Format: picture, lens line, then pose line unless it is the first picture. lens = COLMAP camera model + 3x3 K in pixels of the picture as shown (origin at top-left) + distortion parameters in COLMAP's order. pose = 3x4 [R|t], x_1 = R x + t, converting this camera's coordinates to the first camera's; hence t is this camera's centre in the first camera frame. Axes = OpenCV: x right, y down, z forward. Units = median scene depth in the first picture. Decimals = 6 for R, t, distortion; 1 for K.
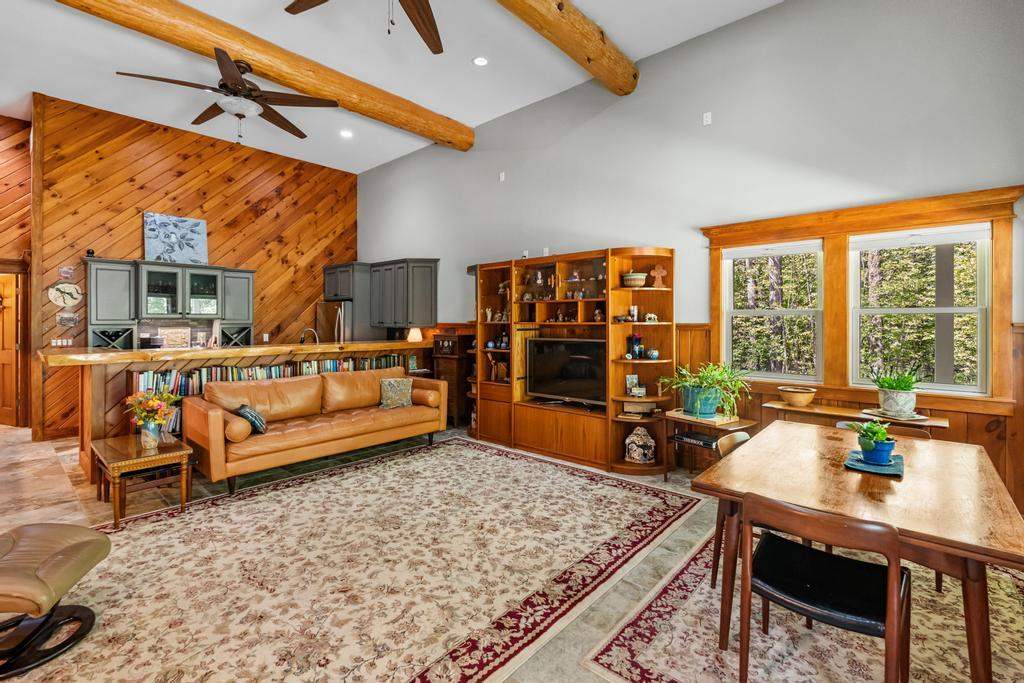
lens RADIAL K [[458.6, 0, 511.5], [0, 458.6, 321.3], [0, 0, 1]] dist [-0.002772, 0.000217]
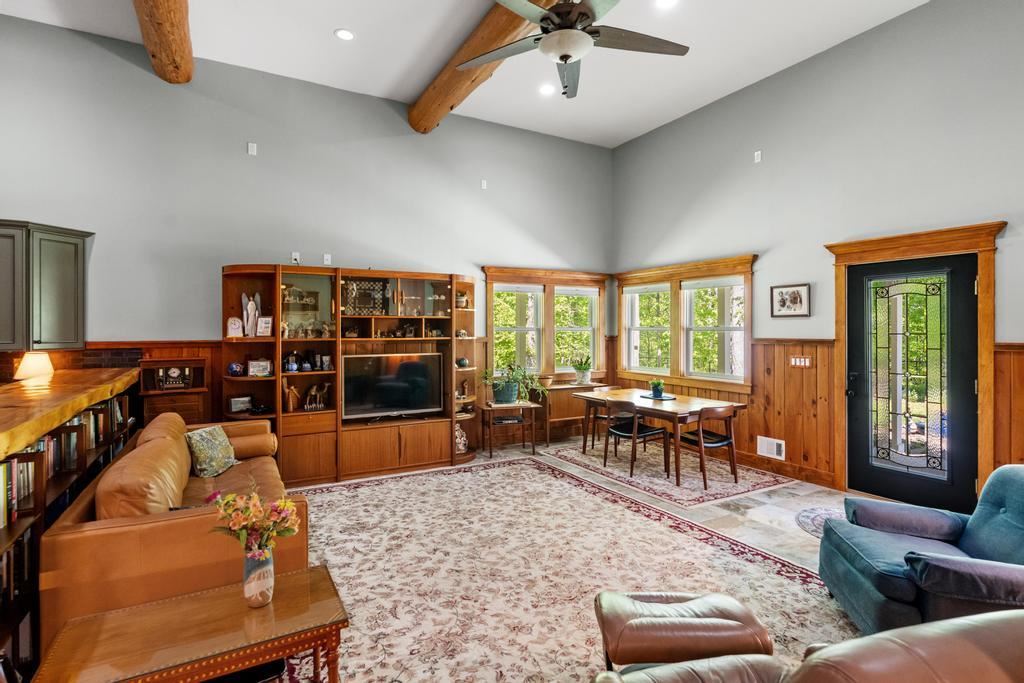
lens RADIAL K [[510.0, 0, 509.5], [0, 510.0, 331.1], [0, 0, 1]] dist [-0.003347, -0.000004]
pose [[0.326328, -0.002320, 0.945254, -0.959934], [0.001165, 0.999997, 0.002052, -0.016000], [-0.945256, 0.000432, 0.326330, 0.439294]]
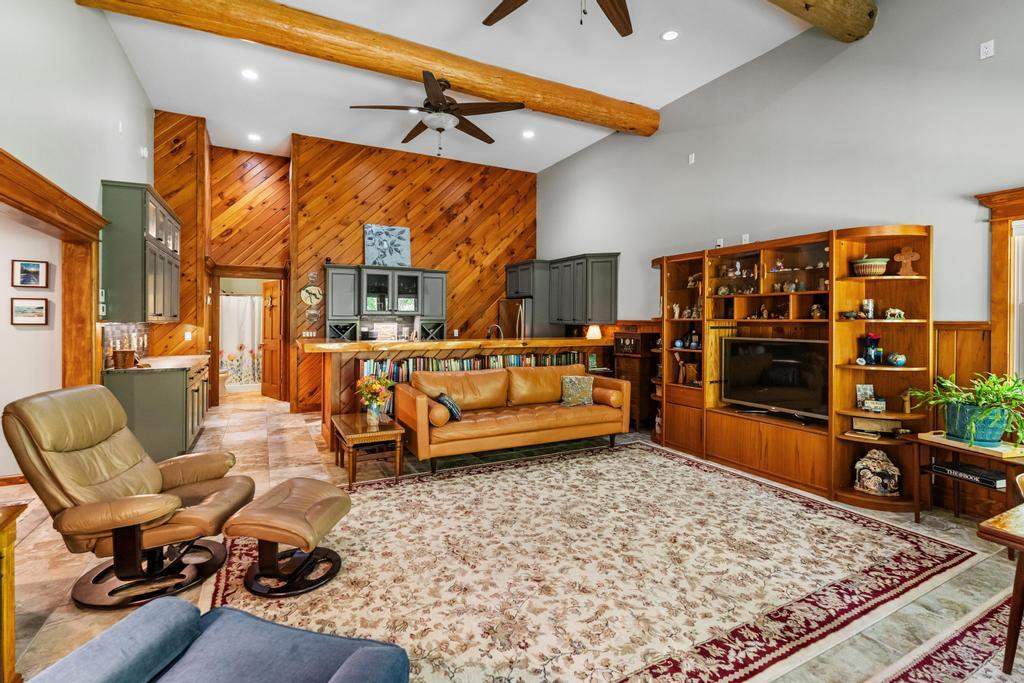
lens RADIAL K [[476.3, 0, 513.2], [0, 476.3, 319.4], [0, 0, 1]] dist [-0.004672, 0.001439]
pose [[0.935868, 0.004458, -0.352324, -0.024827], [-0.004494, 0.999990, 0.000716, 0.004388], [0.352323, 0.000913, 0.935878, -0.005355]]
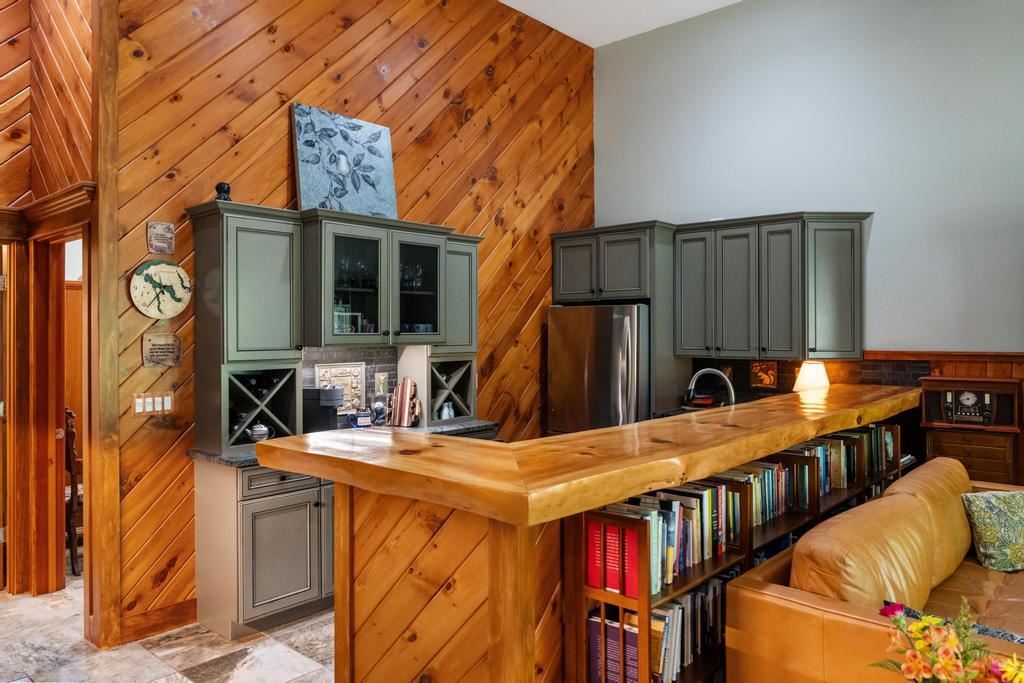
lens RADIAL K [[715.3, 0, 509.3], [0, 715.3, 330.7], [0, 0, 1]] dist [0.001364, 0.000133]
pose [[0.999982, -0.002773, 0.005381, -0.842271], [0.002786, 0.999993, -0.002472, -0.023969], [-0.005374, 0.002487, 0.999982, 0.436426]]
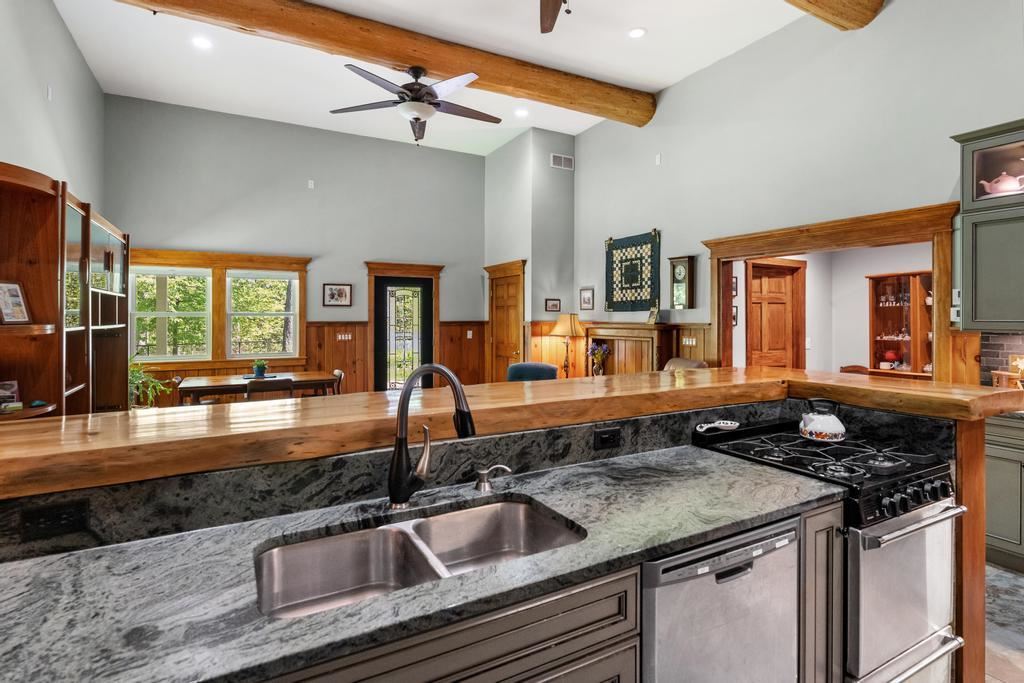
lens RADIAL K [[510.0, 0, 509.5], [0, 510.0, 316.9], [0, 0, 1]] dist [-0.003347, -0.000004]
pose [[-0.942713, 0.002185, 0.333598, -0.736316], [0.002196, 0.999998, -0.000343, -0.008130], [-0.333598, 0.000409, -0.942715, 1.618851]]
